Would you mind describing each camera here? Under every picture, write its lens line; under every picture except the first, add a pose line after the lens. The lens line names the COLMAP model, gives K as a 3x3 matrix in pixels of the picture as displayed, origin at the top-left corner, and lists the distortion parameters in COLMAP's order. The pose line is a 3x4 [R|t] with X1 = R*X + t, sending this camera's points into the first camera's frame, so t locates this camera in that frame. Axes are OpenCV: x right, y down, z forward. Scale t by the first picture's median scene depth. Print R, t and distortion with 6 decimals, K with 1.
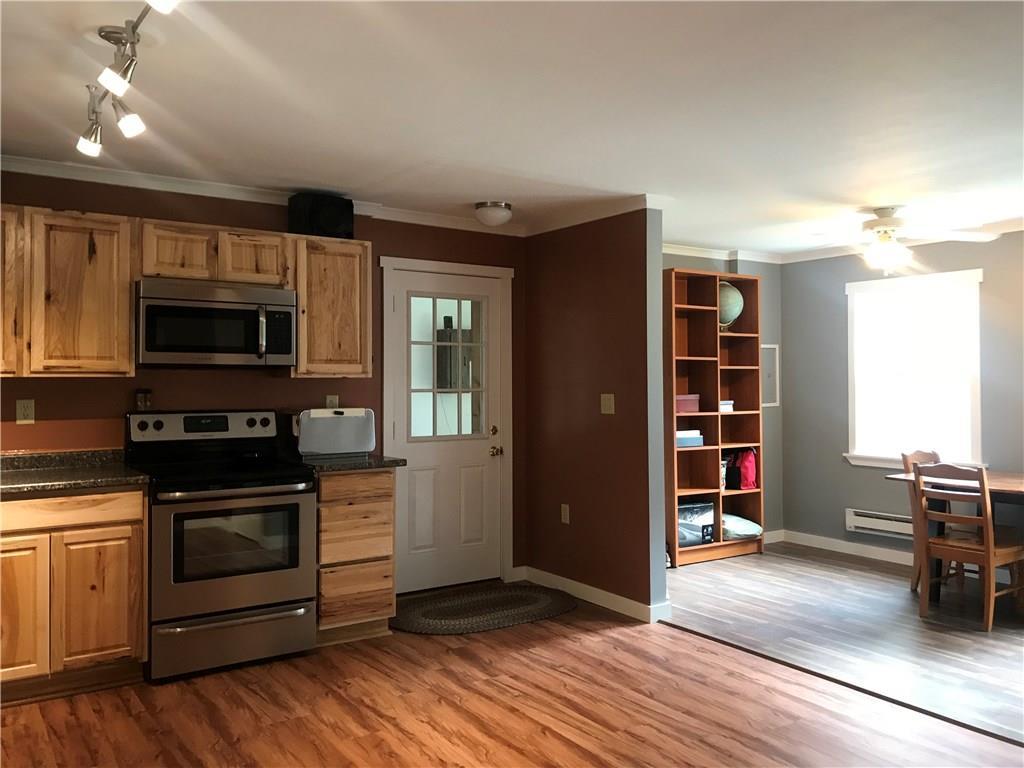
lens RADIAL K [[840.5, 0, 508.9], [0, 840.5, 378.5], [0, 0, 1]] dist [0.019244, -0.004303]
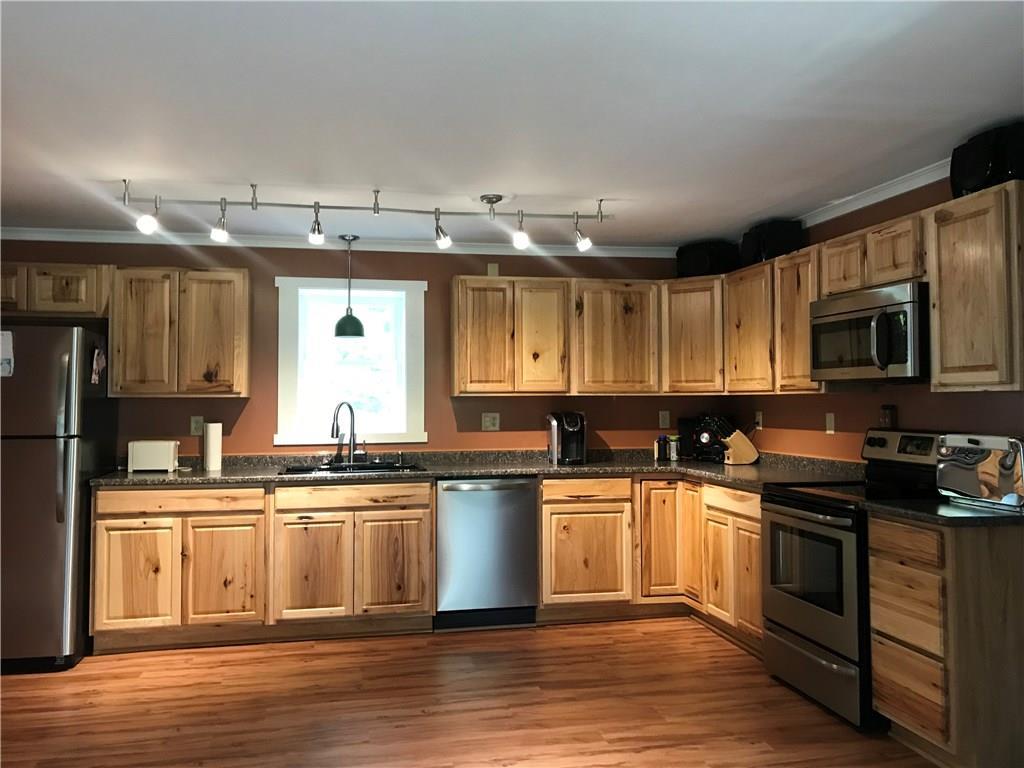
lens RADIAL K [[840.5, 0, 508.9], [0, 840.5, 378.5], [0, 0, 1]] dist [0.019244, -0.004303]
pose [[-0.378088, -0.020487, -0.925543, 0.660477], [0.010392, 0.999598, -0.026372, 0.003310], [0.925712, -0.019589, -0.377723, 1.003818]]
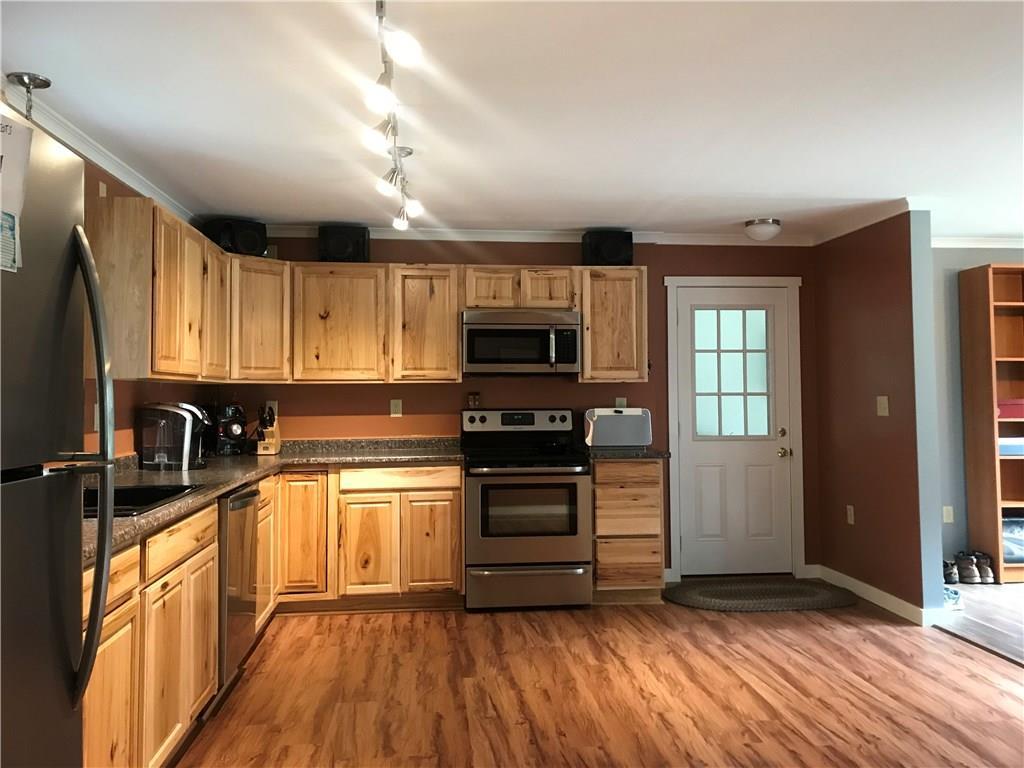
lens RADIAL K [[837.5, 0, 512.3], [0, 837.5, 373.2], [0, 0, 1]] dist [0.128658, -0.158799]
pose [[0.883500, -0.016555, -0.468138, 0.247609], [0.006549, 0.999714, -0.022993, 0.013890], [0.468385, 0.017249, 0.883356, -0.140277]]
